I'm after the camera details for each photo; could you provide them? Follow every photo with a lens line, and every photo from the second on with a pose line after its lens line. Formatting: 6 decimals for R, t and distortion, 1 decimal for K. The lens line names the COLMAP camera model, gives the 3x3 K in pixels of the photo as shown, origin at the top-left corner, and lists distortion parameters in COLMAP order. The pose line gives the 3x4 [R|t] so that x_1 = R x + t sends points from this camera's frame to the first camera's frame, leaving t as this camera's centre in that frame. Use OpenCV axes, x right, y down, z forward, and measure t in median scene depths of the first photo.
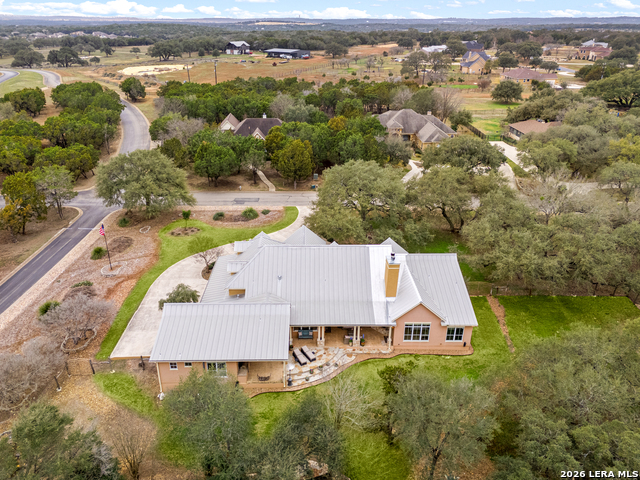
lens RADIAL K [[475.4, 0, 320.0], [0, 475.4, 240.0], [0, 0, 1]] dist [0.067774, -0.056481]
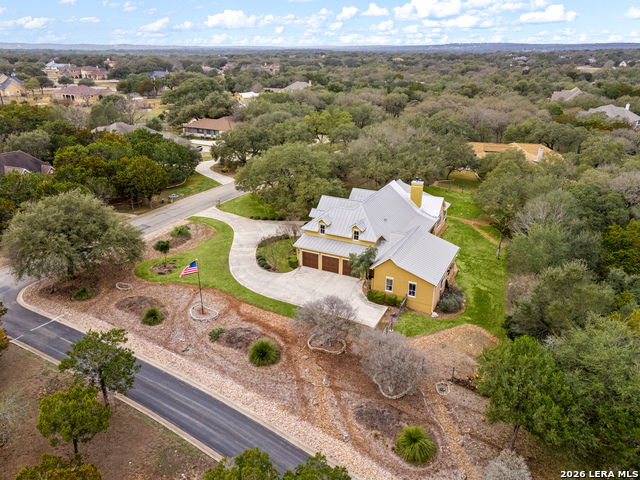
lens RADIAL K [[475.4, 0, 320.0], [0, 475.4, 240.0], [0, 0, 1]] dist [0.067774, -0.056481]
pose [[0.465132, -0.336415, 0.818827, -0.787173], [0.372760, 0.913405, 0.163527, -0.093645], [-0.802933, 0.229164, 0.550256, 0.282461]]
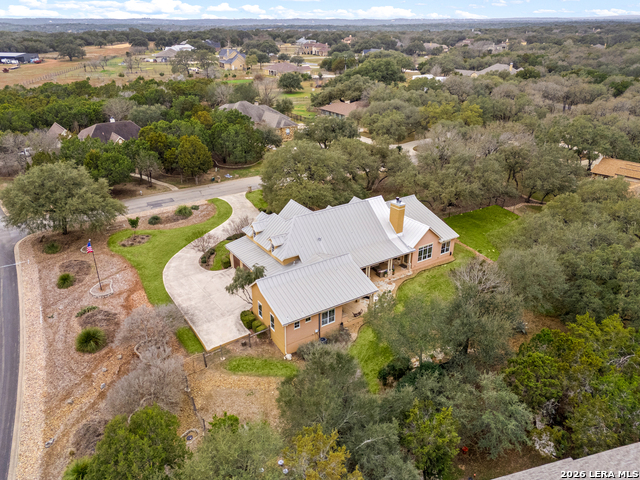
lens RADIAL K [[475.4, 0, 320.0], [0, 475.4, 240.0], [0, 0, 1]] dist [0.067774, -0.056481]
pose [[0.843871, -0.230144, 0.484680, -0.407028], [0.230700, 0.971204, 0.059495, 0.008706], [-0.484416, 0.061609, 0.872666, -0.004072]]
